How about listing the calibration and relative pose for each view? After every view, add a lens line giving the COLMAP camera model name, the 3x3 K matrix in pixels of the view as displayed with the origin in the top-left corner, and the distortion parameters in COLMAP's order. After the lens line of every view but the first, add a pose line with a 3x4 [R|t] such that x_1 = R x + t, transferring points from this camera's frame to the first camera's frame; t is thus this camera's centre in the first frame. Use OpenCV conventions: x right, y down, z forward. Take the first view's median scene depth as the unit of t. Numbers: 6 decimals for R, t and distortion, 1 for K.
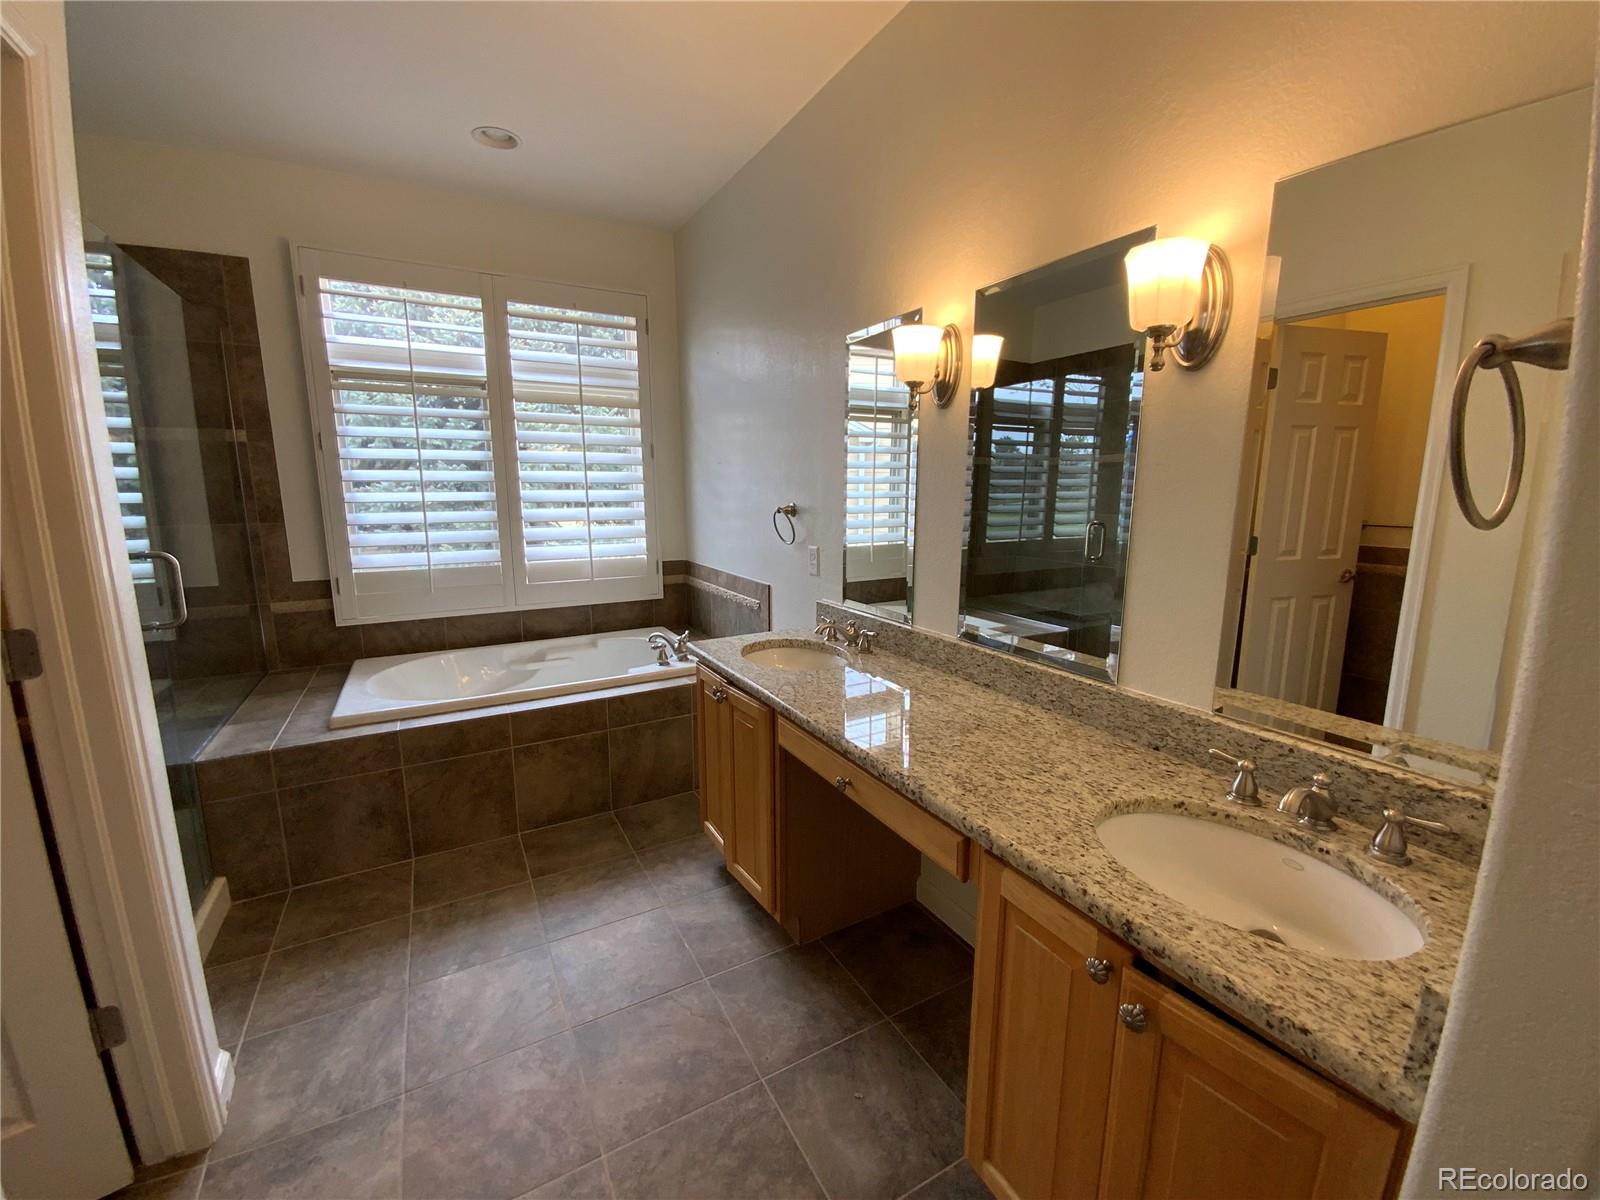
lens RADIAL K [[644.2, 0, 800.3], [0, 644.2, 598.9], [0, 0, 1]] dist [-0.003869, -0.000505]
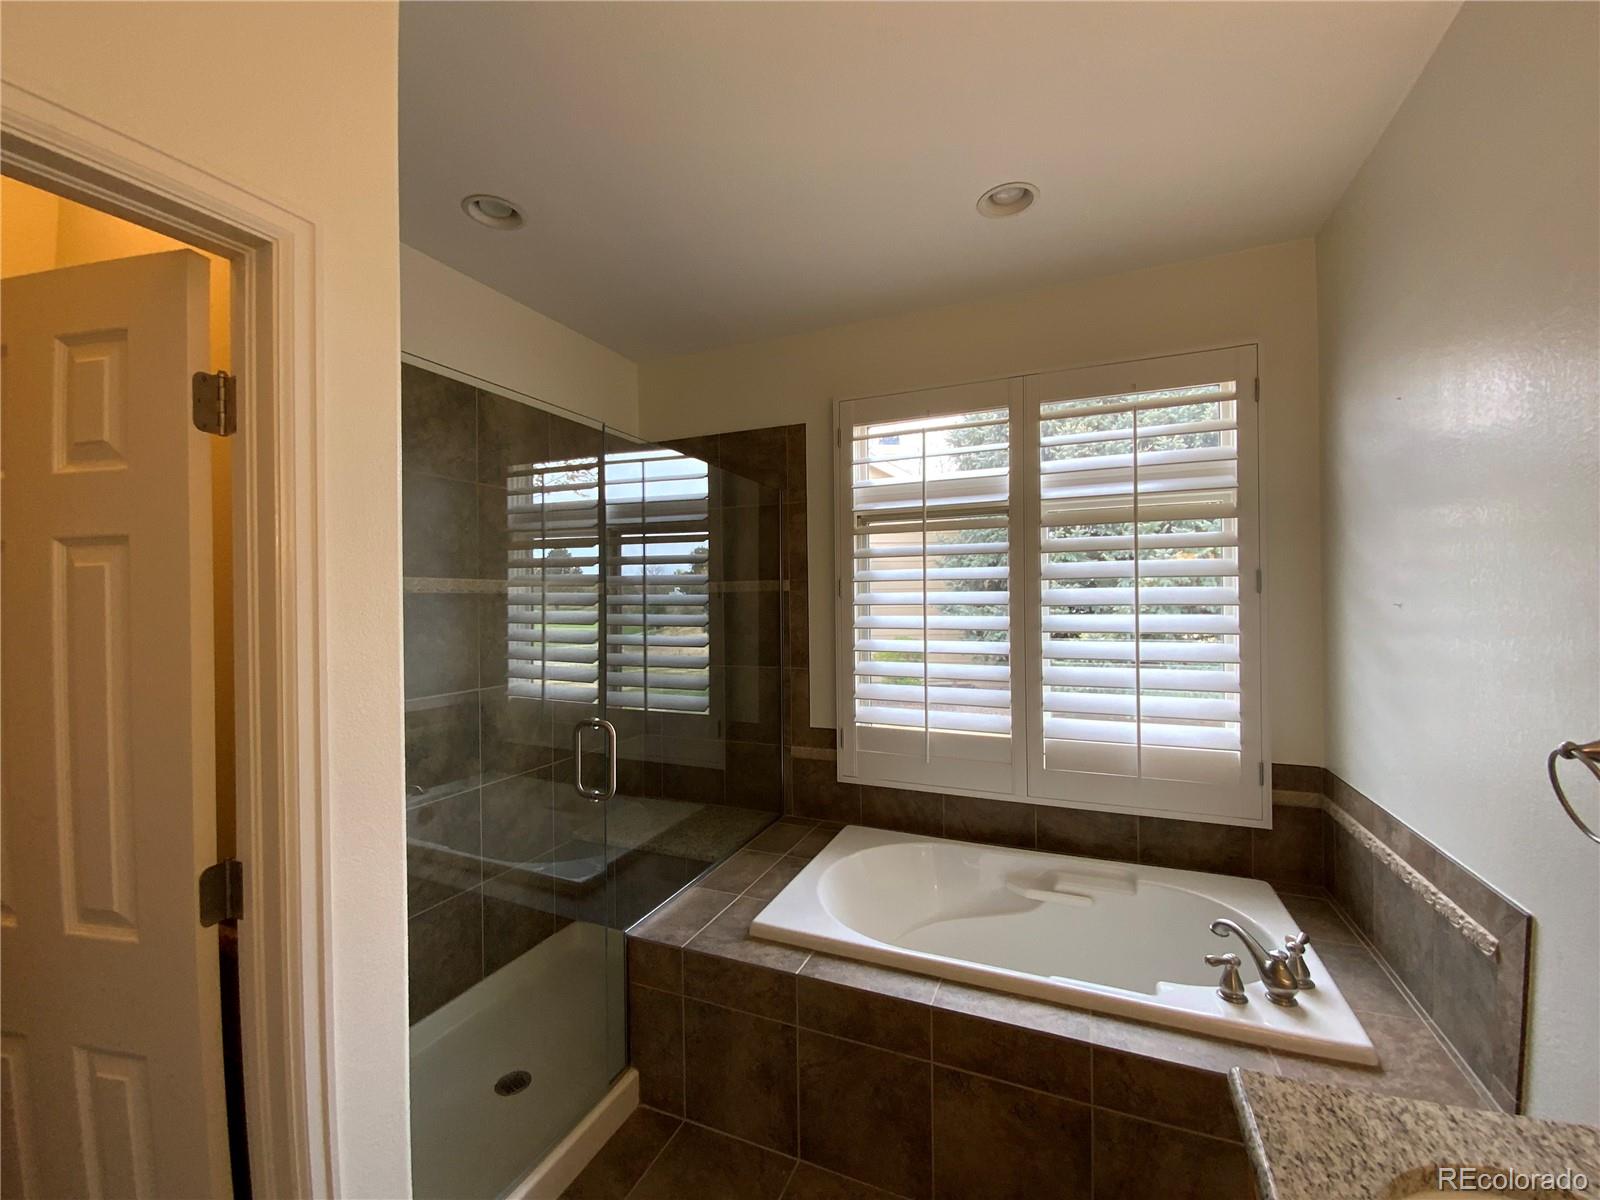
lens RADIAL K [[644.2, 0, 798.9], [0, 644.2, 597.0], [0, 0, 1]] dist [-0.003869, -0.000505]
pose [[0.605709, -0.006045, -0.795664, -0.011010], [-0.123461, 0.987146, -0.101486, -0.119532], [0.786050, 0.159705, 0.597177, 0.354654]]
